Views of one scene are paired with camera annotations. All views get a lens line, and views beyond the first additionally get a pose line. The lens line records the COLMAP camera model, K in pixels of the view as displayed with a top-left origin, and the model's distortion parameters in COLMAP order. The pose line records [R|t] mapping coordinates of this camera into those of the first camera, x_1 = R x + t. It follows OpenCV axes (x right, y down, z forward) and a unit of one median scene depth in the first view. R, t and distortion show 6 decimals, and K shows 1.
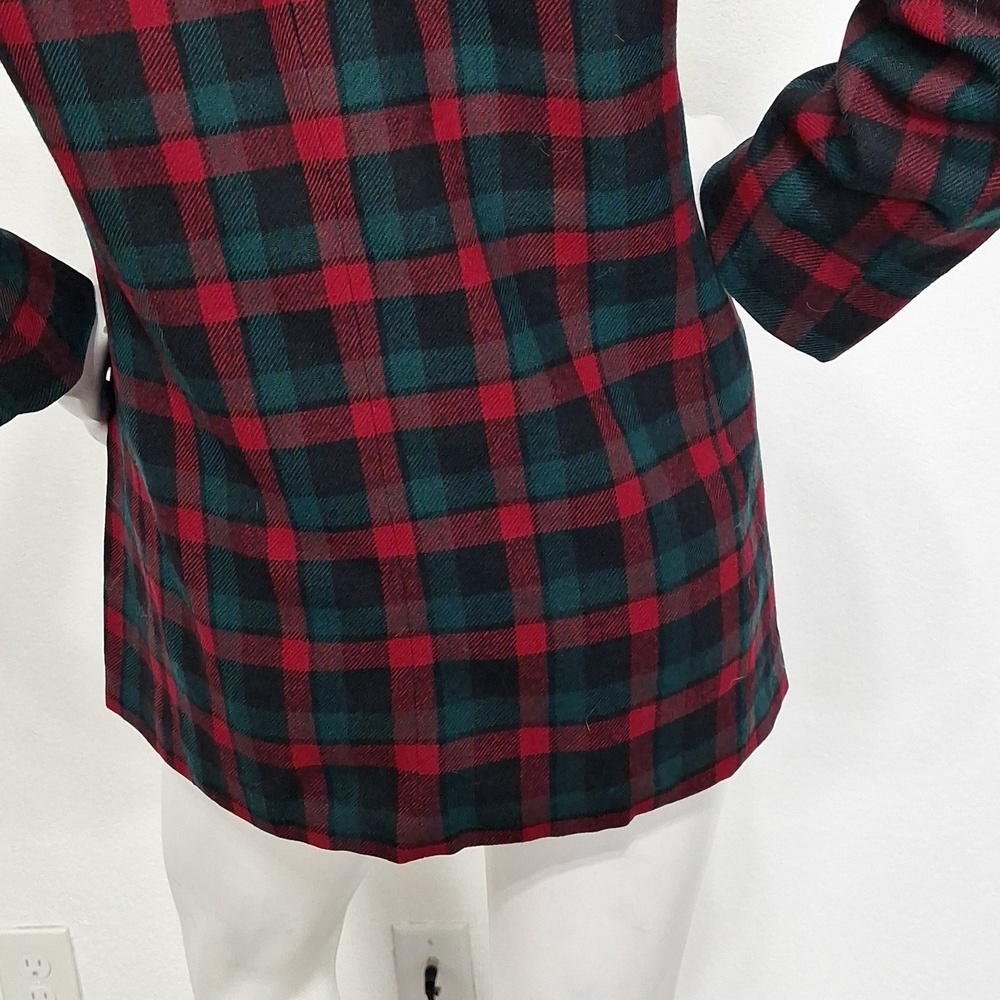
lens RADIAL K [[1408.6, 0, 500.0], [0, 1408.6, 500.0], [0, 0, 1]] dist [0.153506, -0.070826]
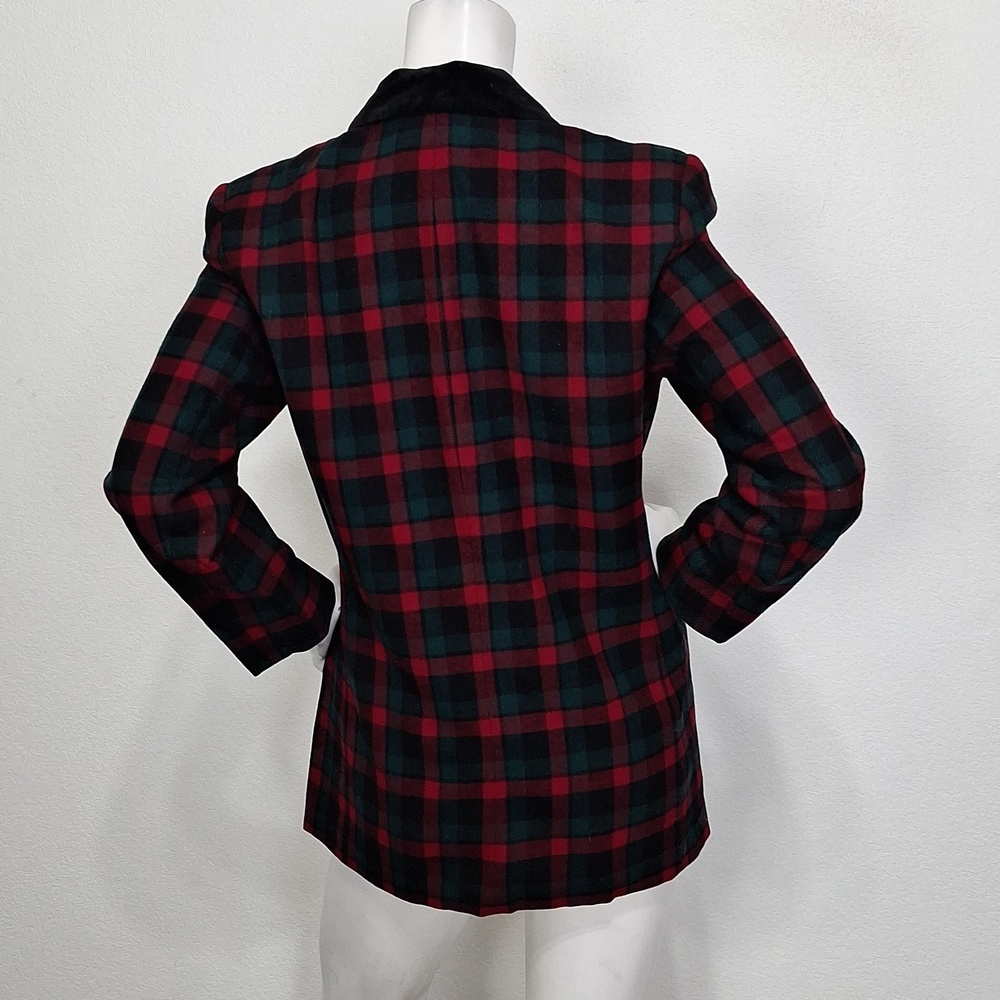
lens RADIAL K [[1408.6, 0, 500.0], [0, 1408.6, 500.0], [0, 0, 1]] dist [0.153506, -0.070826]
pose [[0.998960, 0.041190, -0.019544, -0.036576], [-0.043913, 0.984539, -0.169574, 0.049017], [0.012257, 0.170256, 0.985324, -0.916107]]
